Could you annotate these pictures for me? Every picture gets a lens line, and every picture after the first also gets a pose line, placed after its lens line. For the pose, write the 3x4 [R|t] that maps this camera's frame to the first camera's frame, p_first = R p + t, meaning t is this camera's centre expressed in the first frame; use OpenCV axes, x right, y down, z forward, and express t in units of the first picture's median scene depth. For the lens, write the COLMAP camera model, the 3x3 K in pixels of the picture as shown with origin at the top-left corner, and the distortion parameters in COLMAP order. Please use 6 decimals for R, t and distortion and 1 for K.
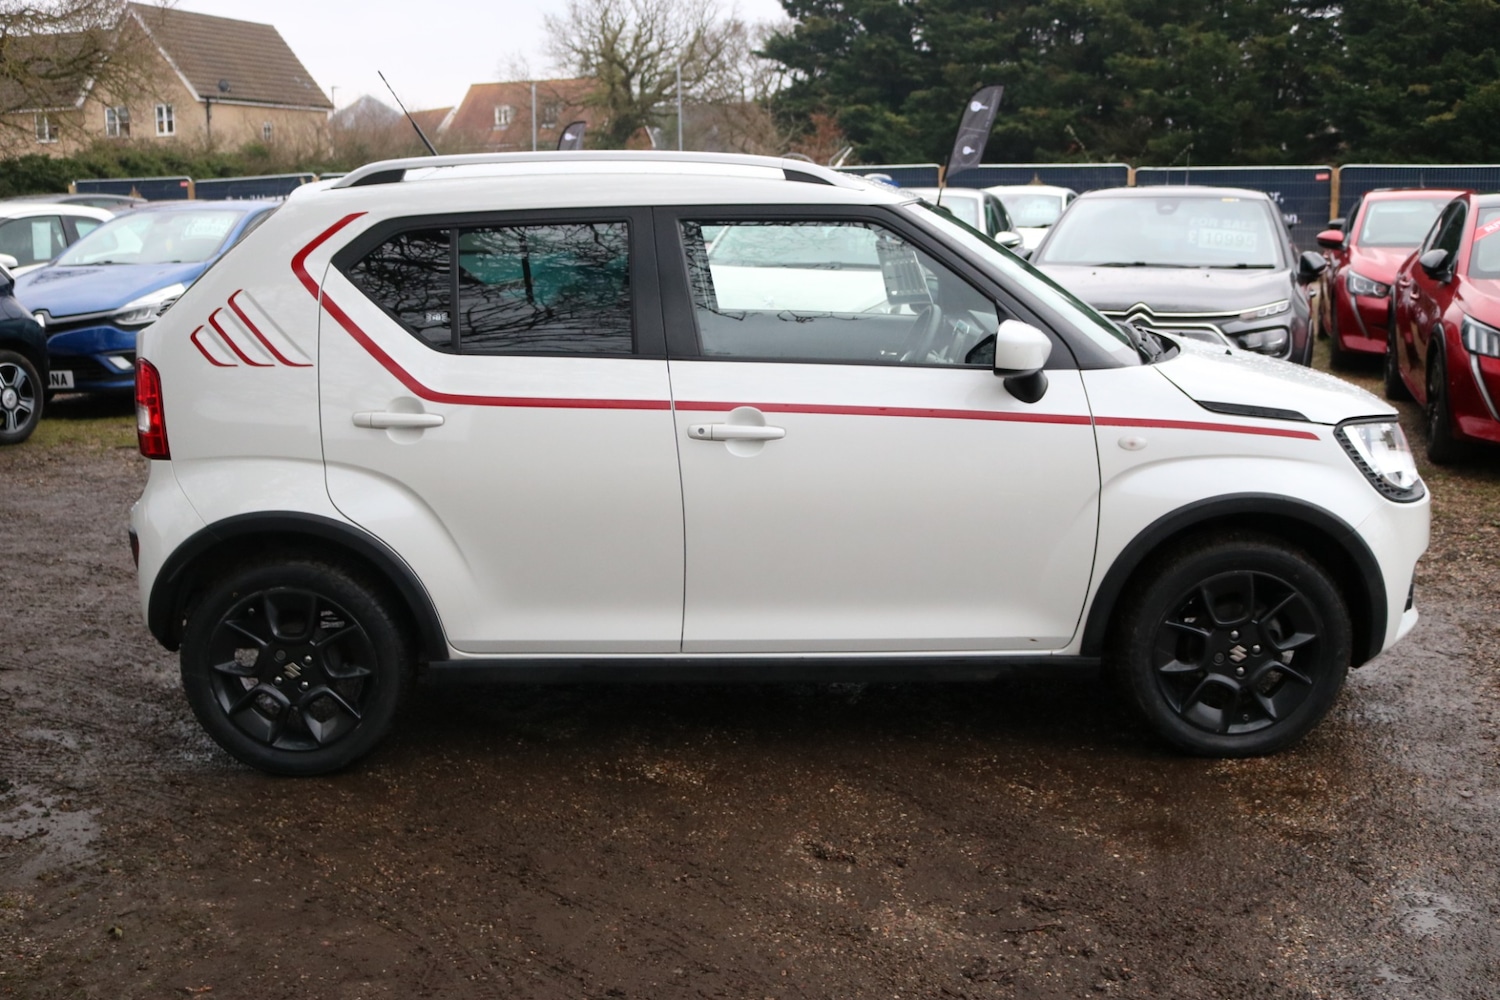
lens RADIAL K [[1596.8, 0, 753.5], [0, 1596.8, 494.7], [0, 0, 1]] dist [-0.091779, 0.029862]
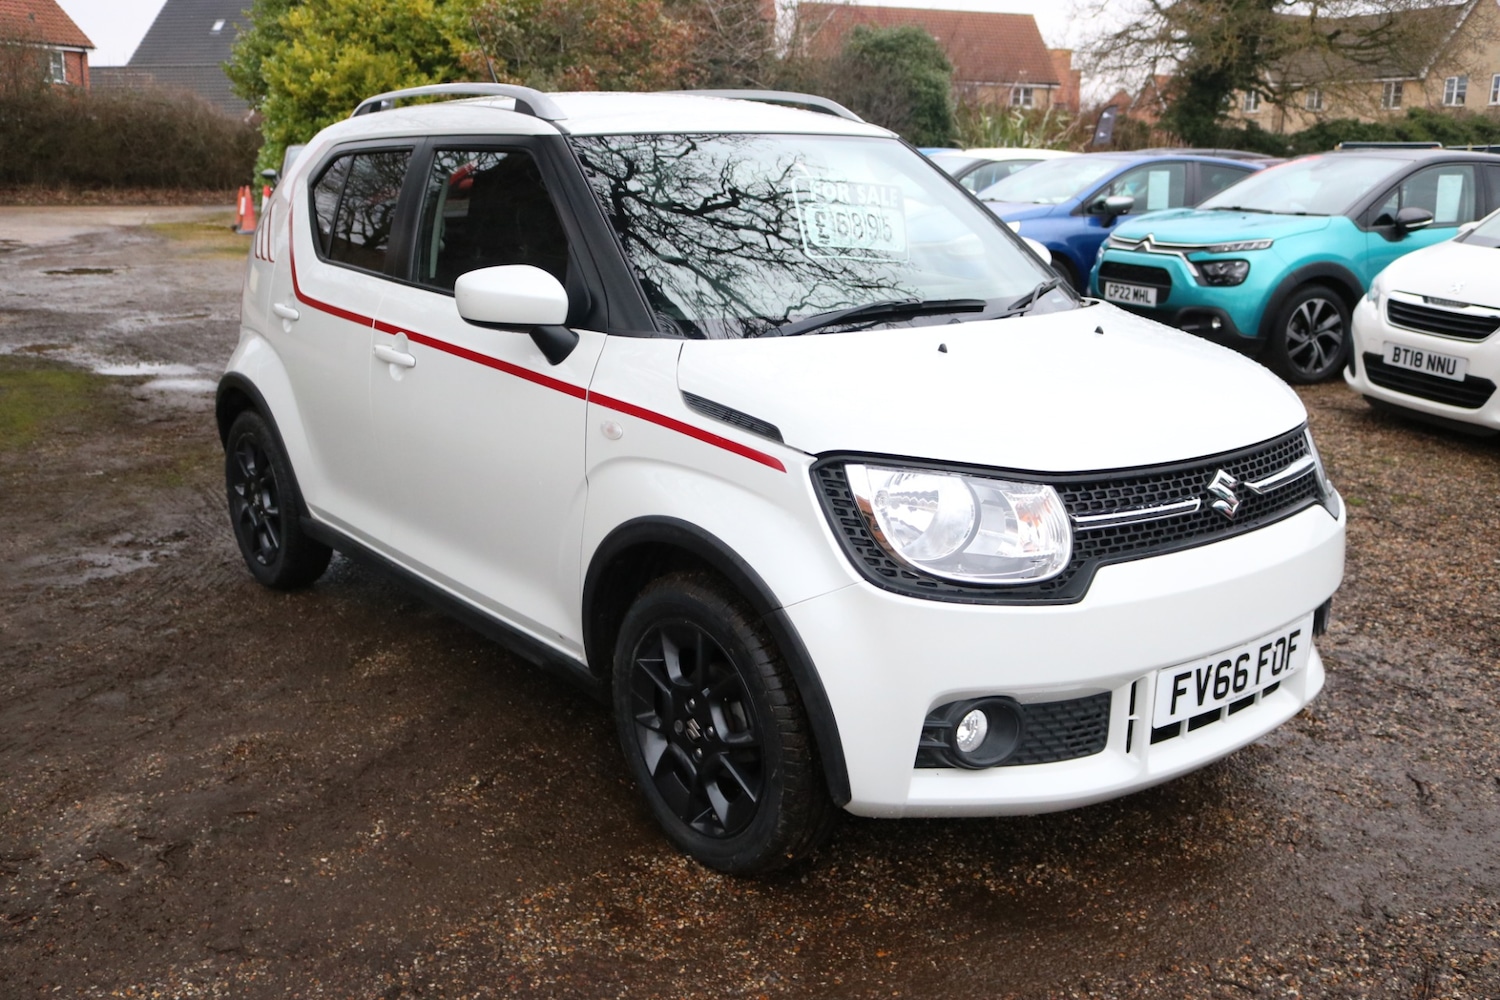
lens RADIAL K [[1421.4, 0, 723.3], [0, 1421.4, 499.2], [0, 0, 1]] dist [-0.142405, 0.136214]
pose [[0.616390, 0.202463, -0.760968, 0.819966], [-0.162284, 0.978297, 0.128834, -0.099050], [0.770537, 0.044081, 0.635869, 0.578838]]
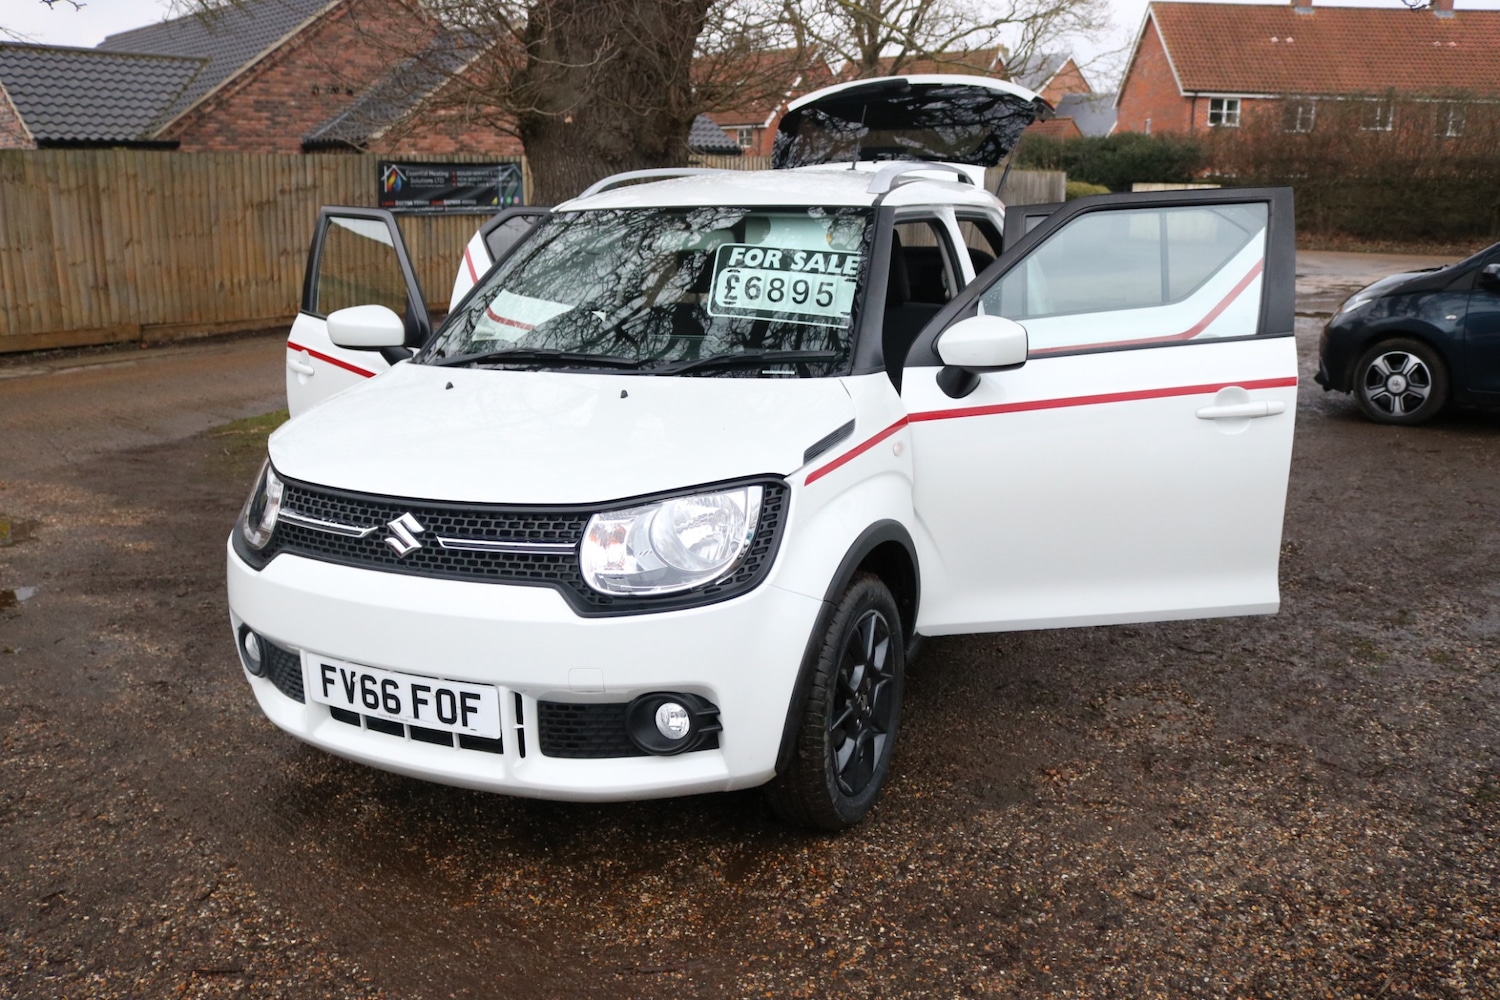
lens RADIAL K [[1281.3, 0, 747.1], [0, 1281.3, 502.3], [0, 0, 1]] dist [-0.136714, 0.124506]
pose [[-0.413165, 0.220365, -0.883591, 0.973960], [-0.159522, 0.937763, 0.308468, -0.305918], [0.896575, 0.268401, -0.352298, 1.577743]]
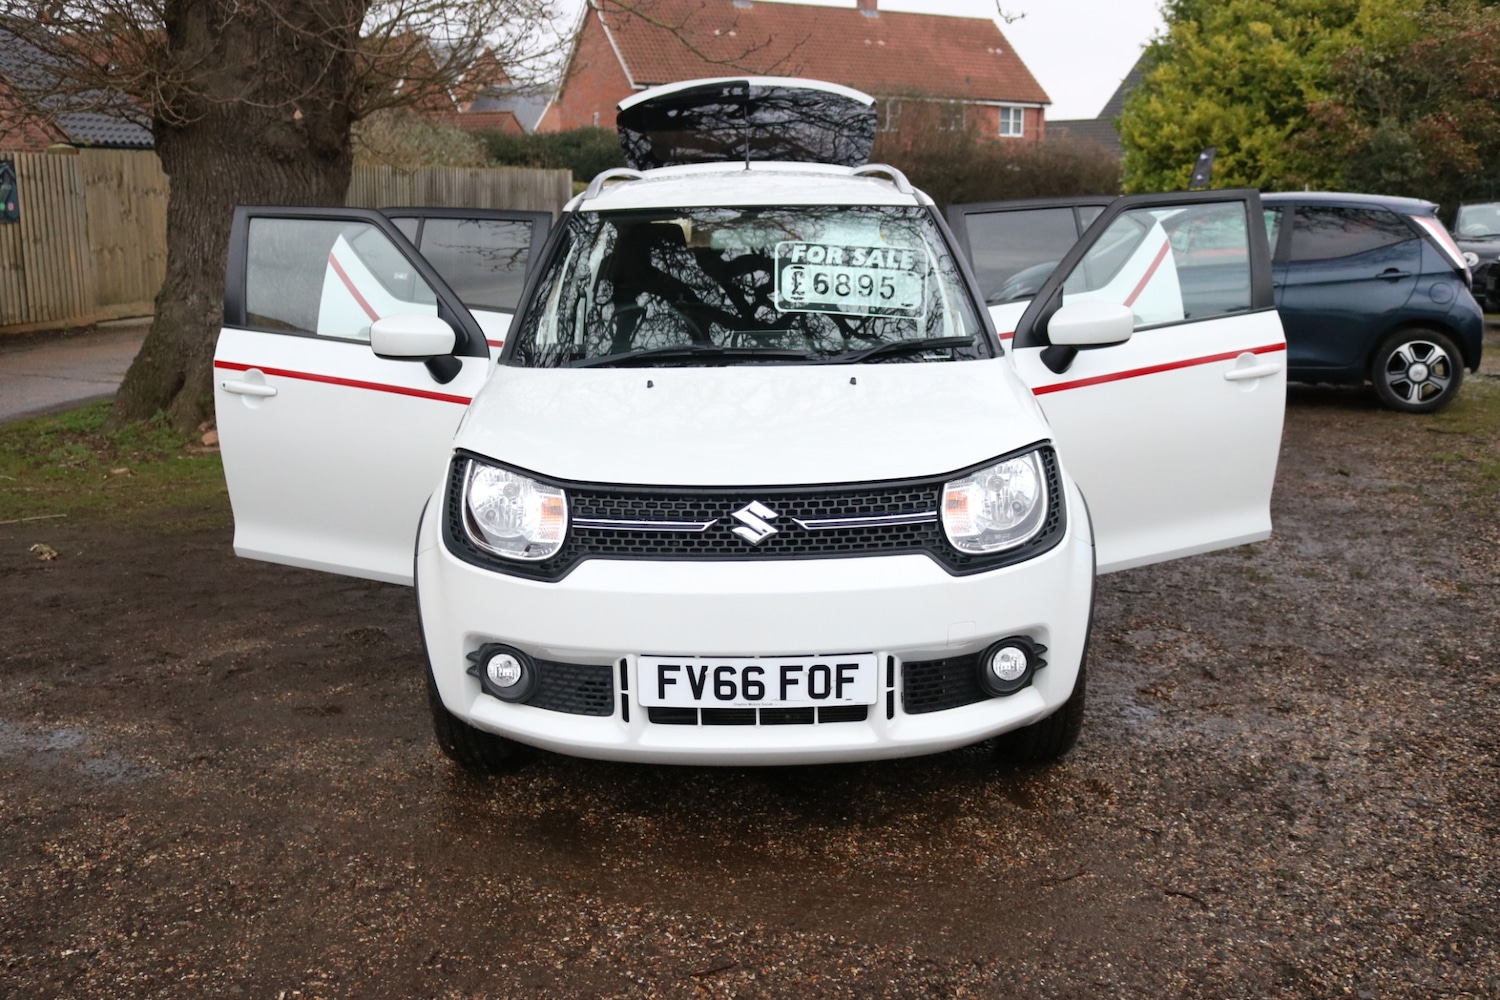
lens RADIAL K [[1430.1, 0, 732.5], [0, 1430.1, 498.3], [0, 0, 1]] dist [-0.134989, 0.140780]
pose [[-0.004228, 0.214069, -0.976809, 1.210003], [-0.179243, 0.960836, 0.211344, -0.227640], [0.983796, 0.175980, 0.034308, 1.144082]]
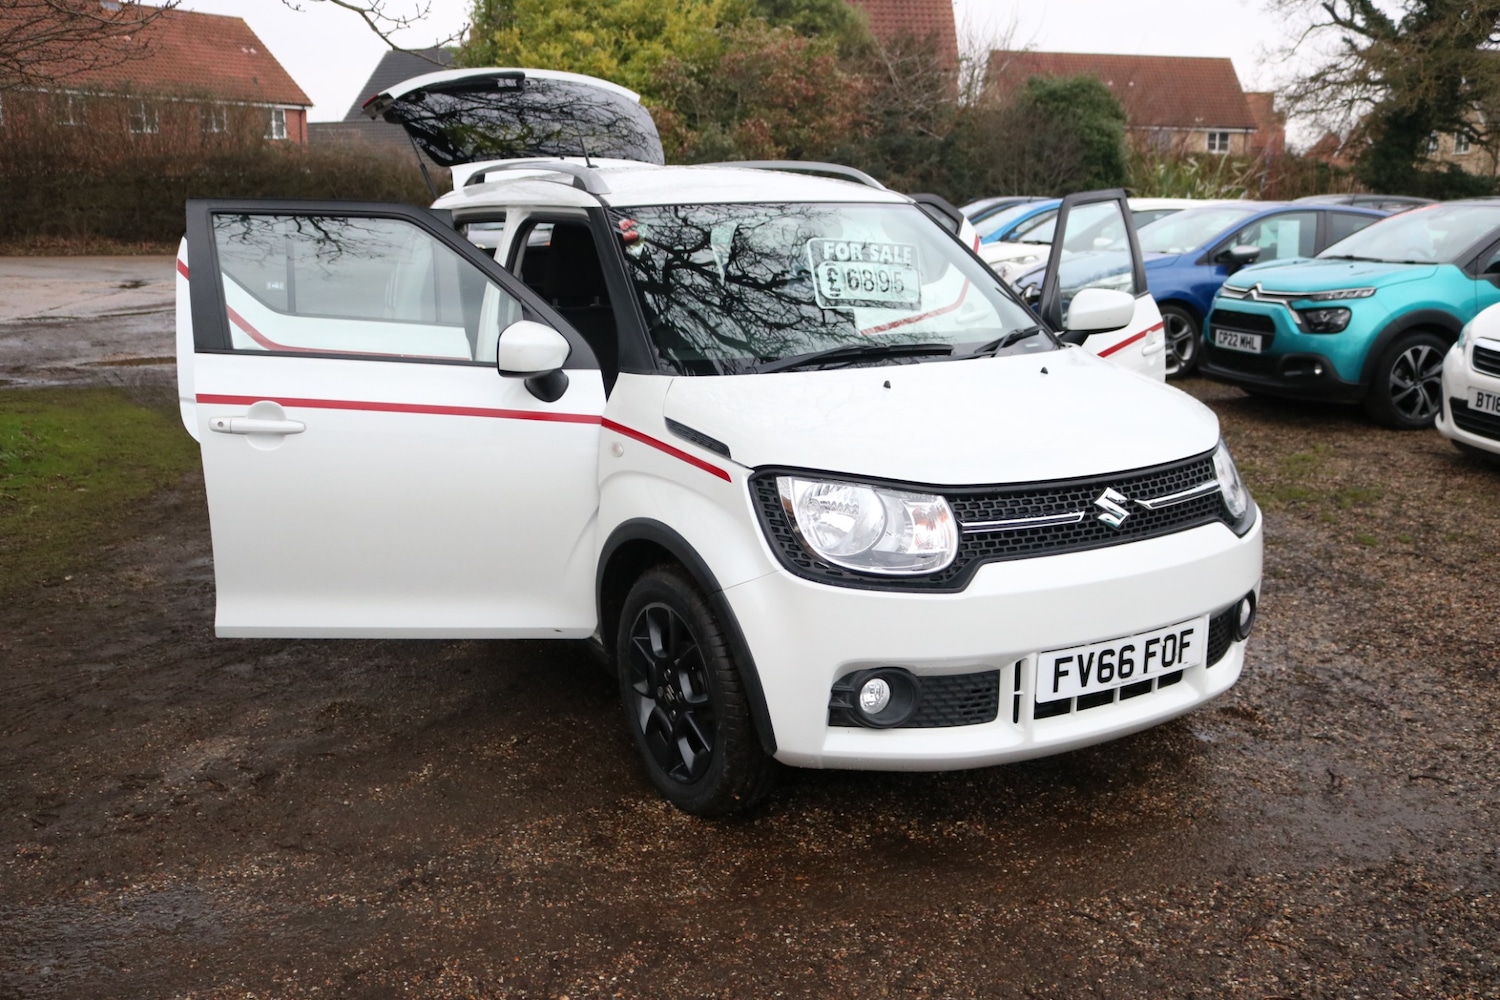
lens RADIAL K [[1421.4, 0, 723.3], [0, 1421.4, 499.2], [0, 0, 1]] dist [-0.142405, 0.136214]
pose [[0.502049, 0.188157, -0.844123, 1.015173], [-0.164627, 0.978992, 0.120306, -0.118371], [0.849026, 0.078566, 0.522478, 0.588256]]
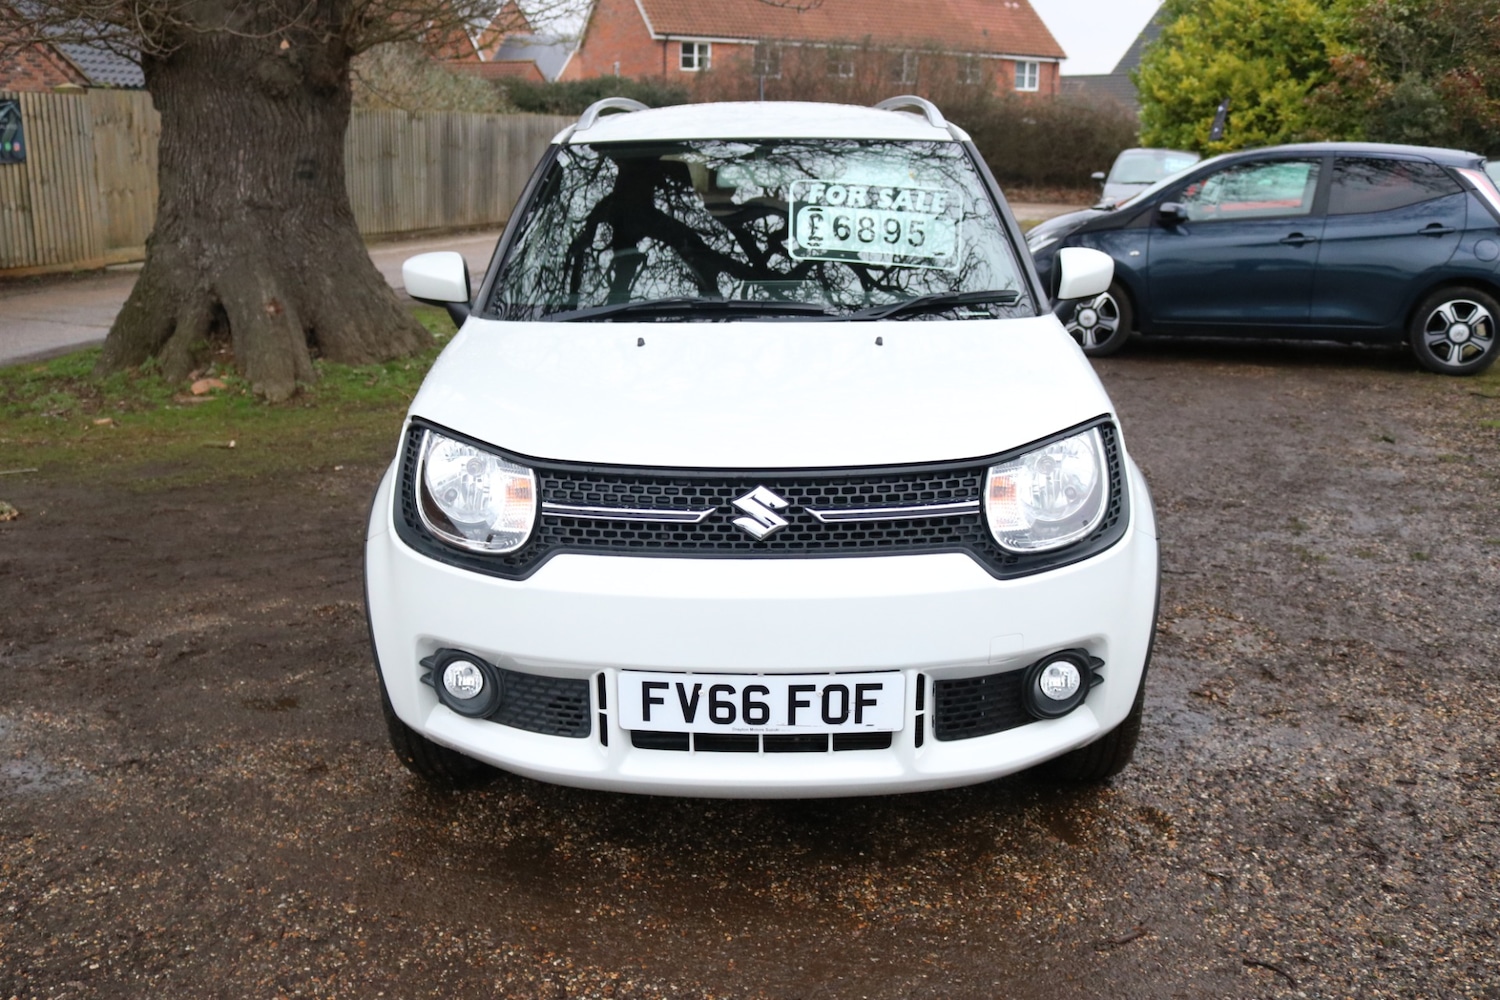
lens RADIAL K [[1382.5, 0, 732.3], [0, 1382.5, 505.2], [0, 0, 1]] dist [-0.137463, 0.135969]
pose [[-0.017336, 0.258334, -0.965900, 1.057023], [-0.188590, 0.947860, 0.256894, -0.214125], [0.981903, 0.186613, 0.032287, 1.151728]]
